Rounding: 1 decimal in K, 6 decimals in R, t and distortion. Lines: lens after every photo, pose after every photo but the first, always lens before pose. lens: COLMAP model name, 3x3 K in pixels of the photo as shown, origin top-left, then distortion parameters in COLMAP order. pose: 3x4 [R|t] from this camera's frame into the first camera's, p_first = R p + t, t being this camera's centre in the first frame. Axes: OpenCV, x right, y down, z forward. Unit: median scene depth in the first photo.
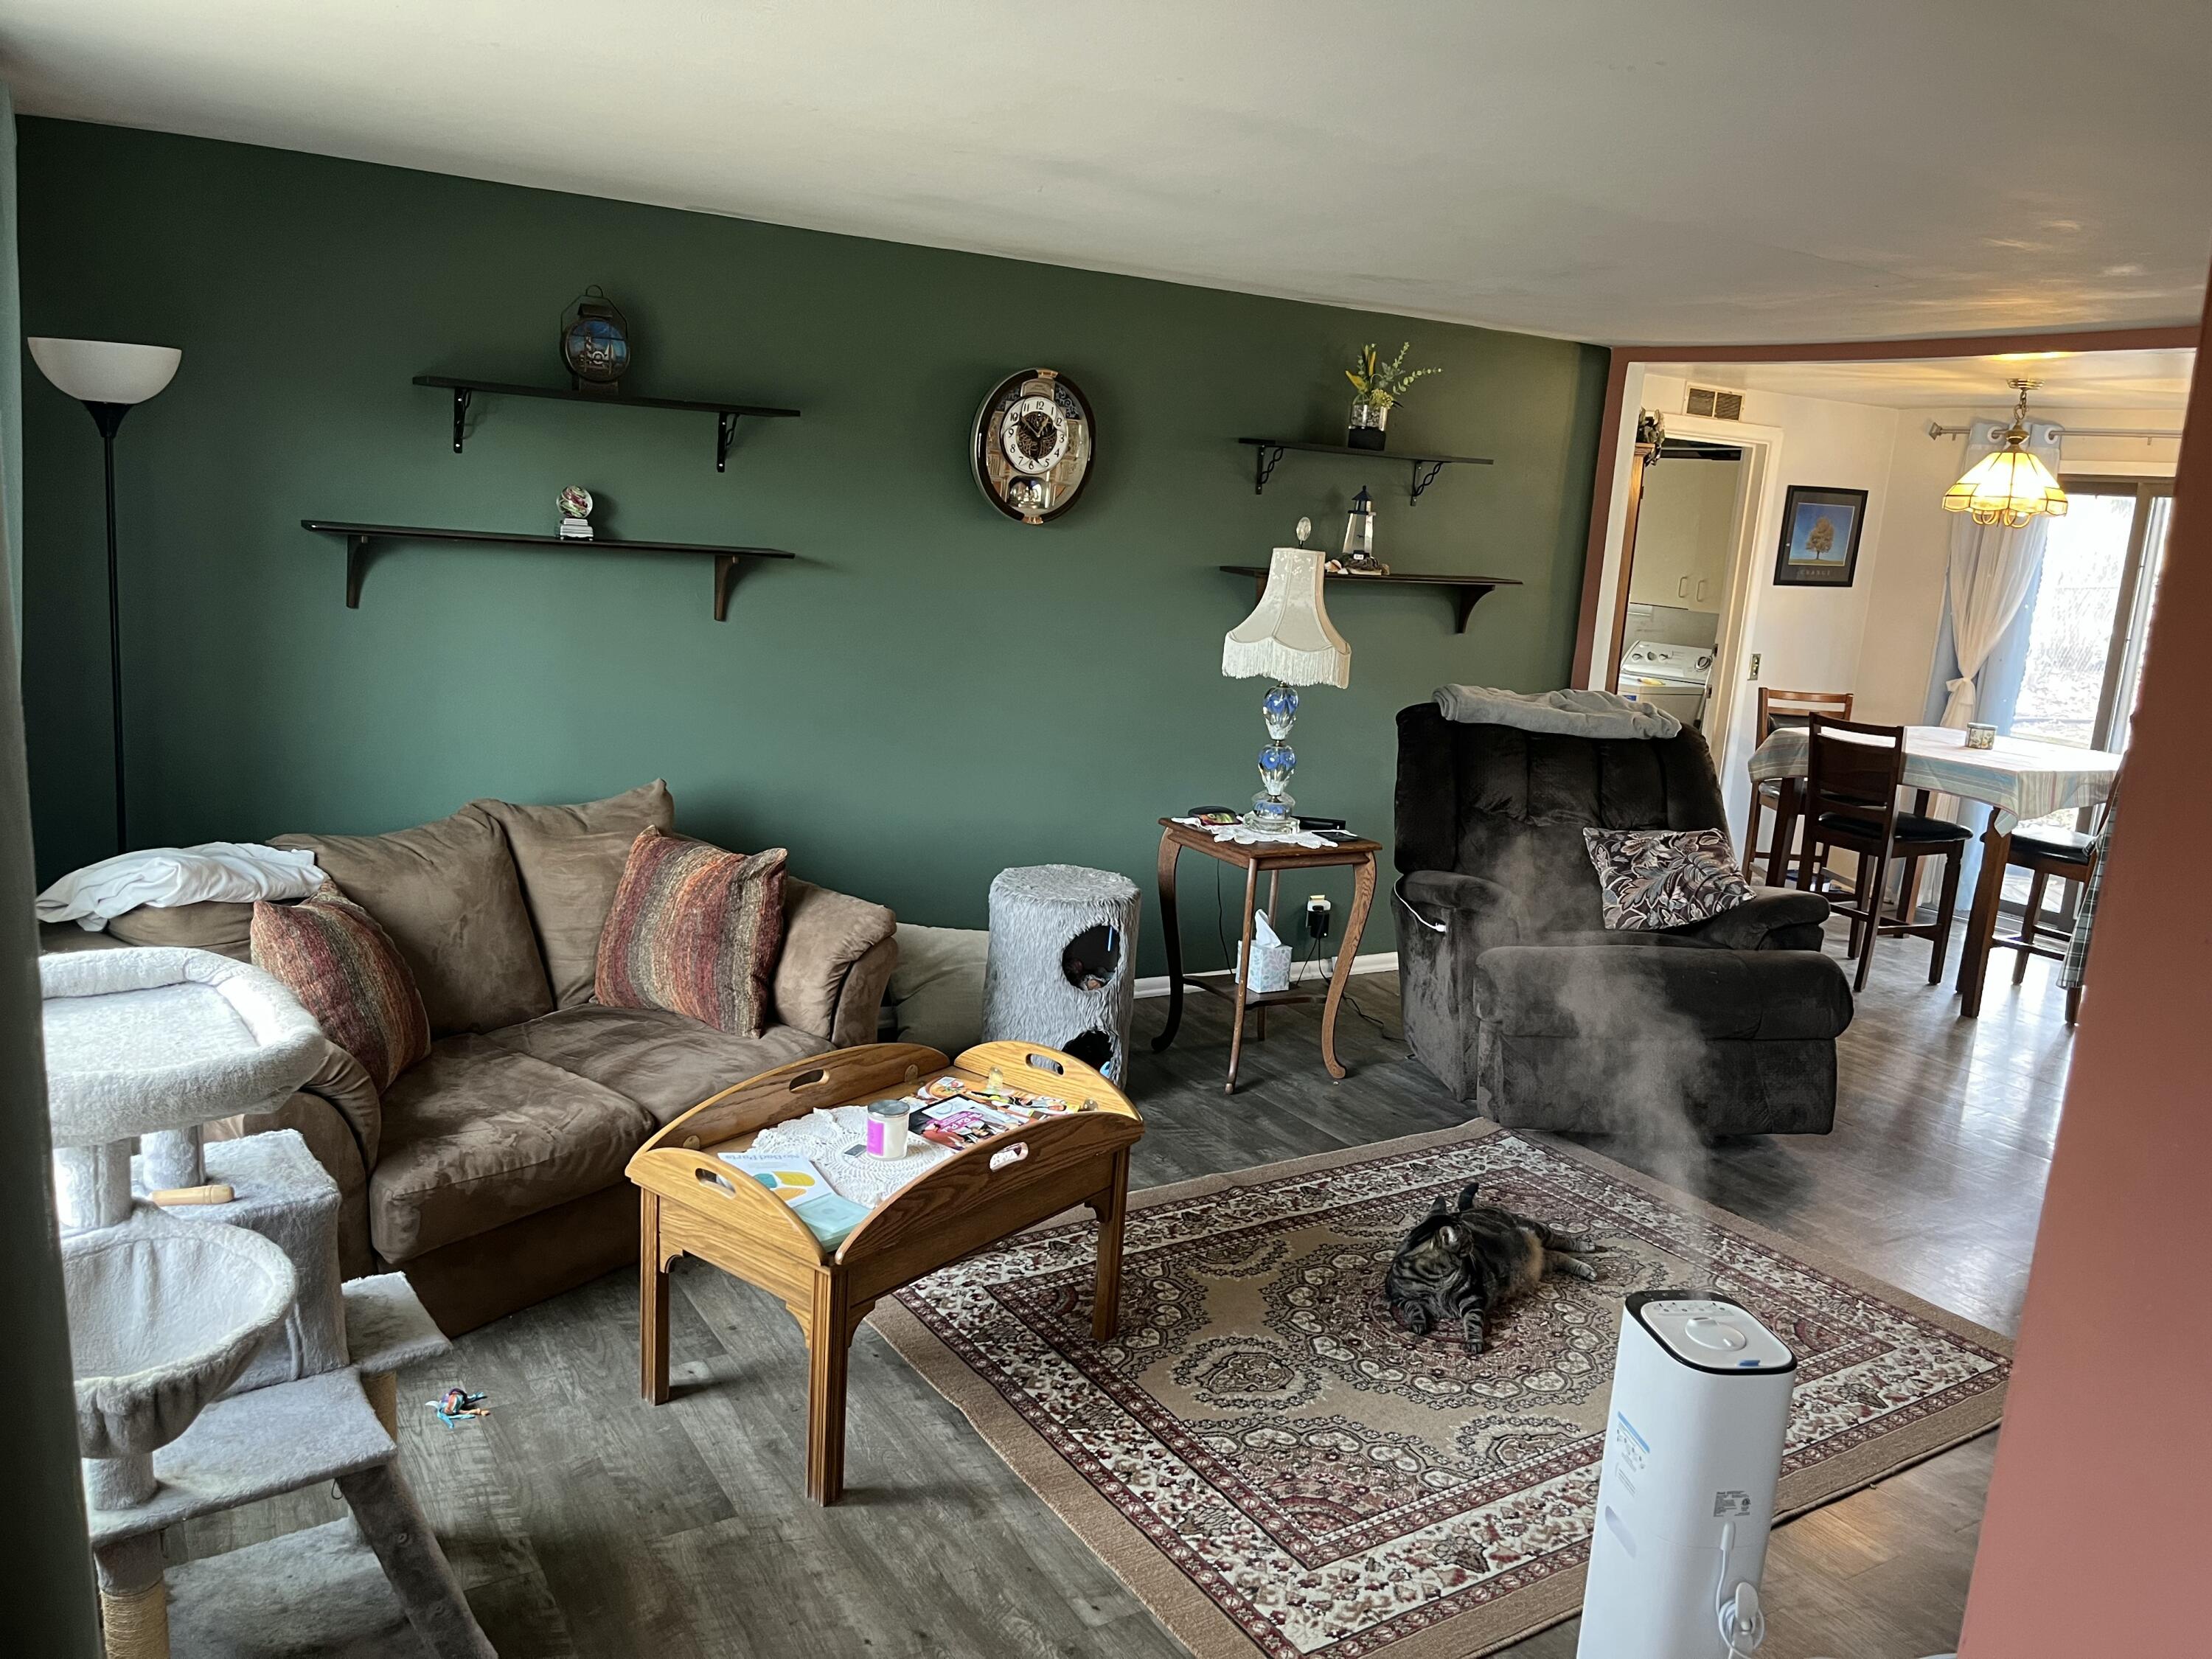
lens RADIAL K [[1654.0, 0, 1096.4], [0, 1654.0, 832.6], [0, 0, 1]] dist [0.089888, -0.111594]
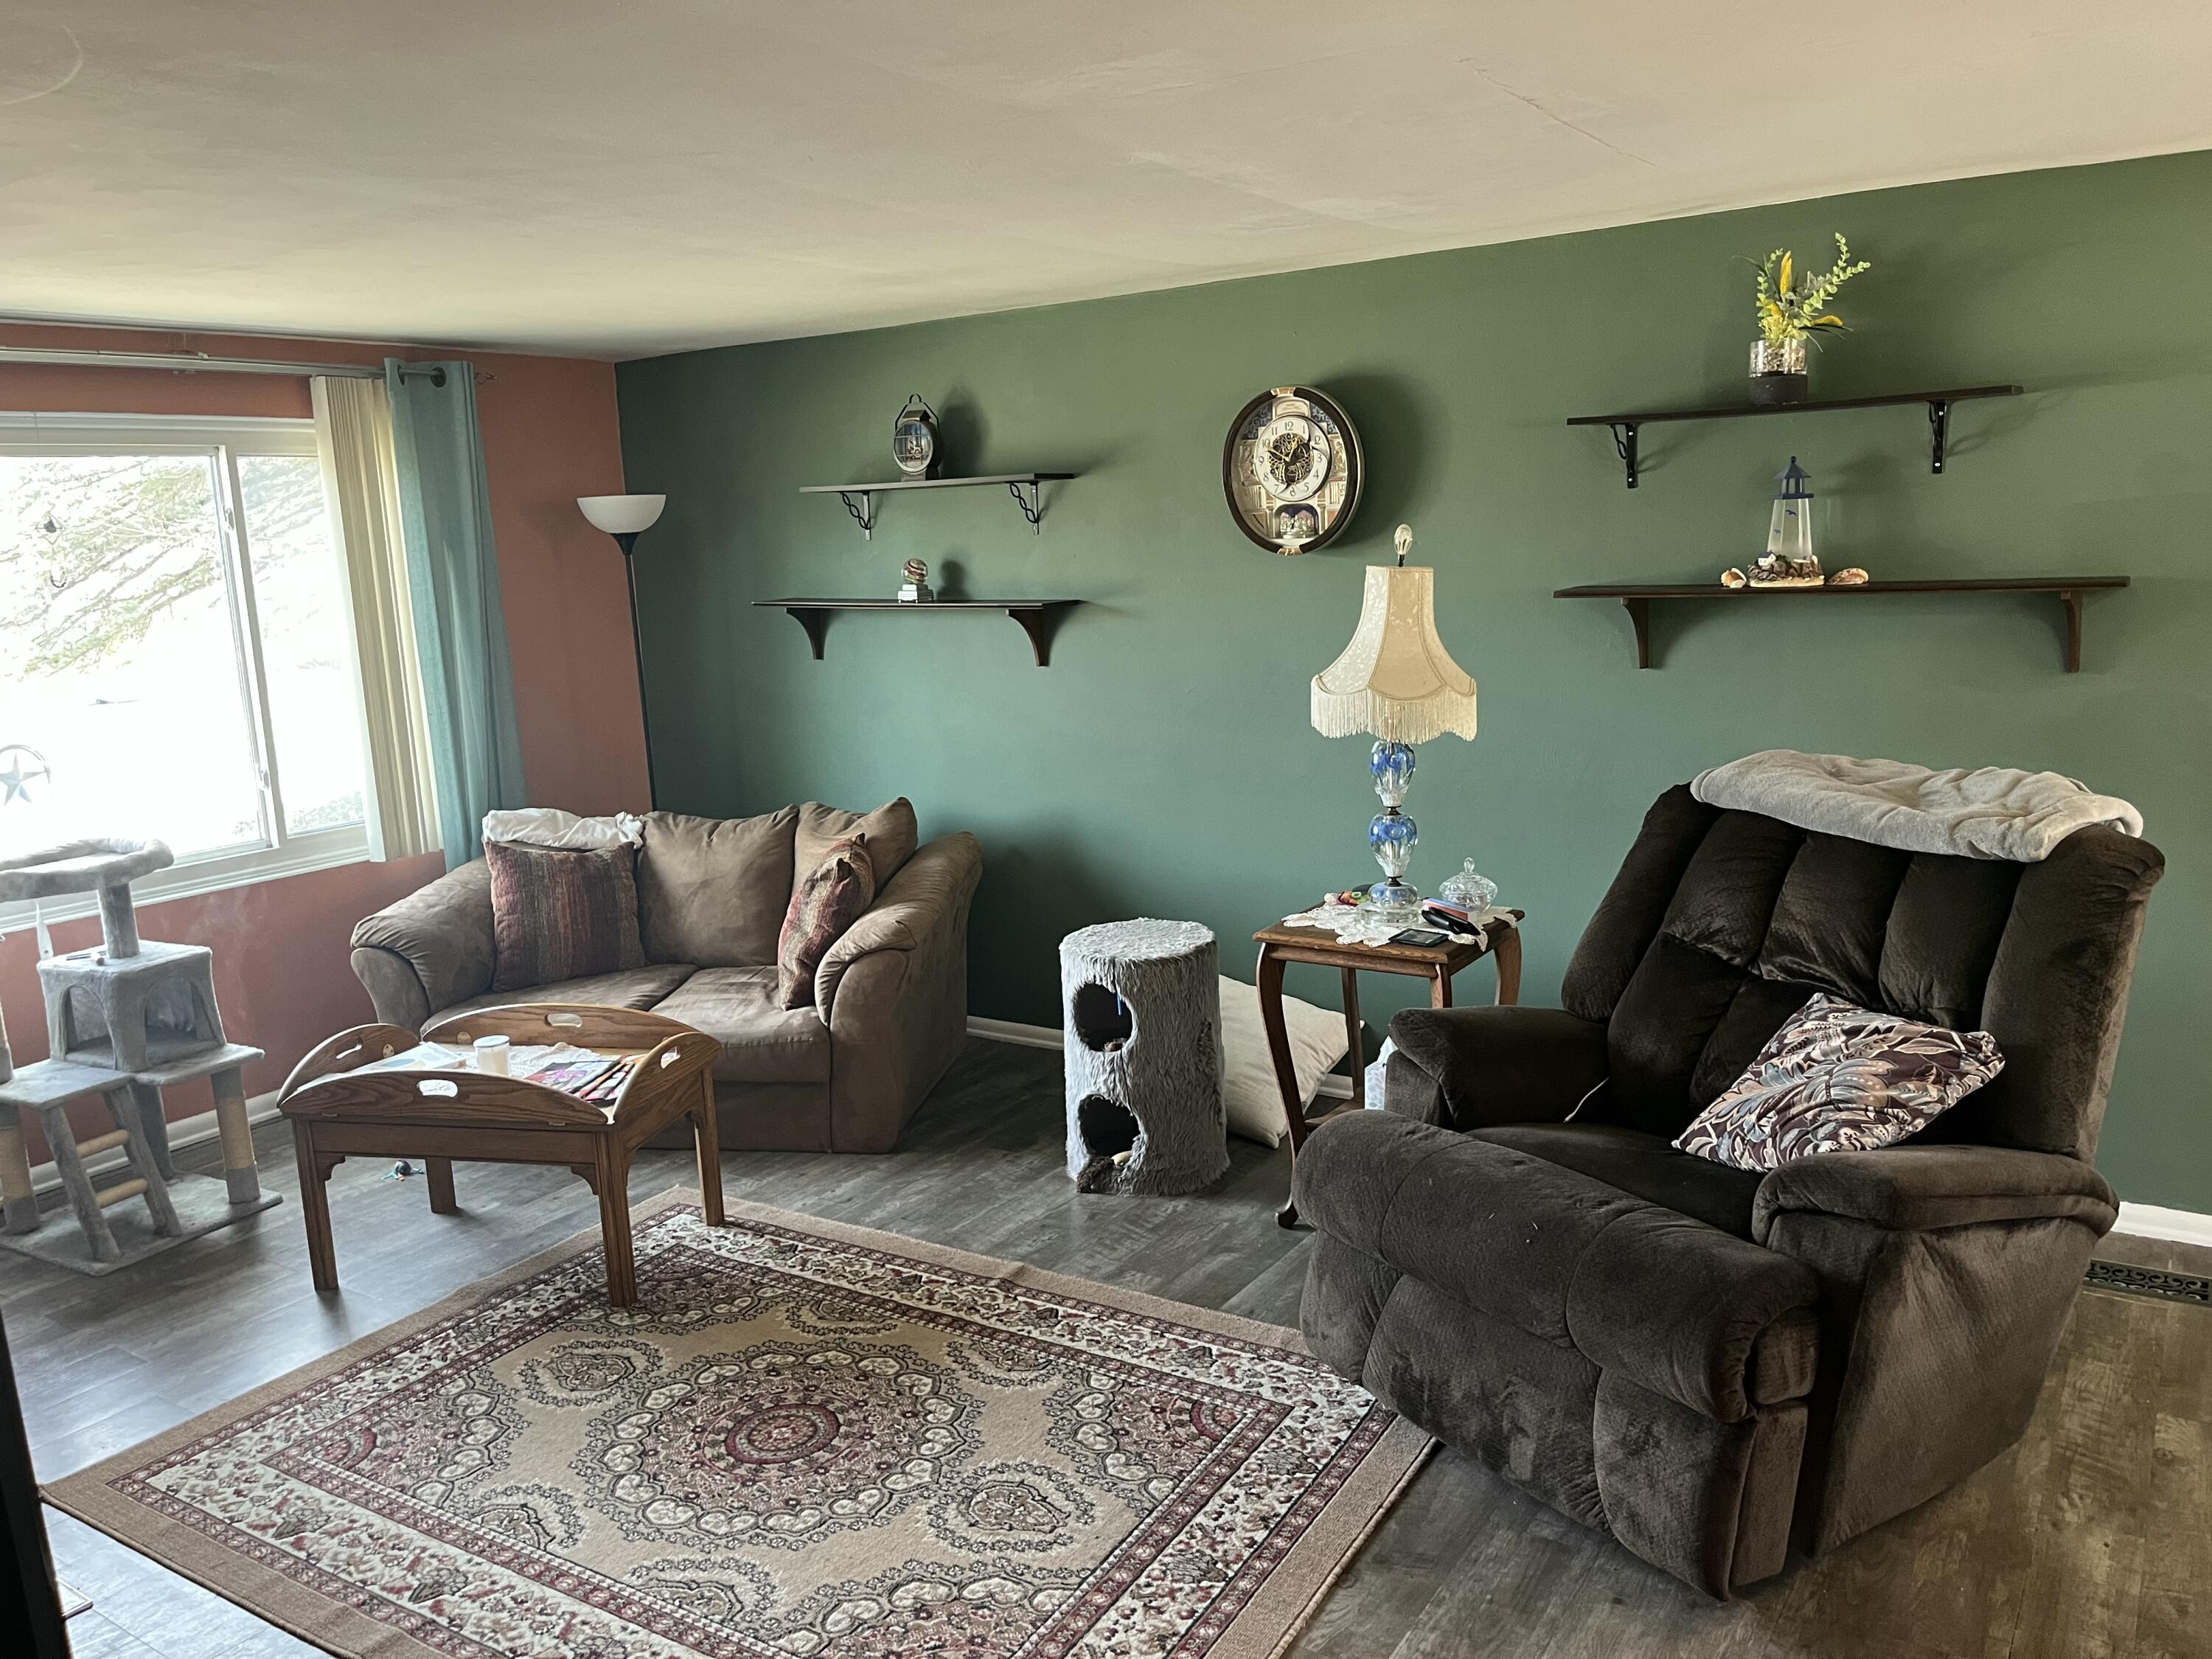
lens RADIAL K [[1654.0, 0, 1096.4], [0, 1654.0, 832.6], [0, 0, 1]] dist [0.089888, -0.111594]
pose [[0.428469, 0.078878, -0.900107, 0.834534], [-0.111304, 0.993203, 0.034053, -0.060436], [0.896675, 0.085595, 0.434336, 0.581575]]
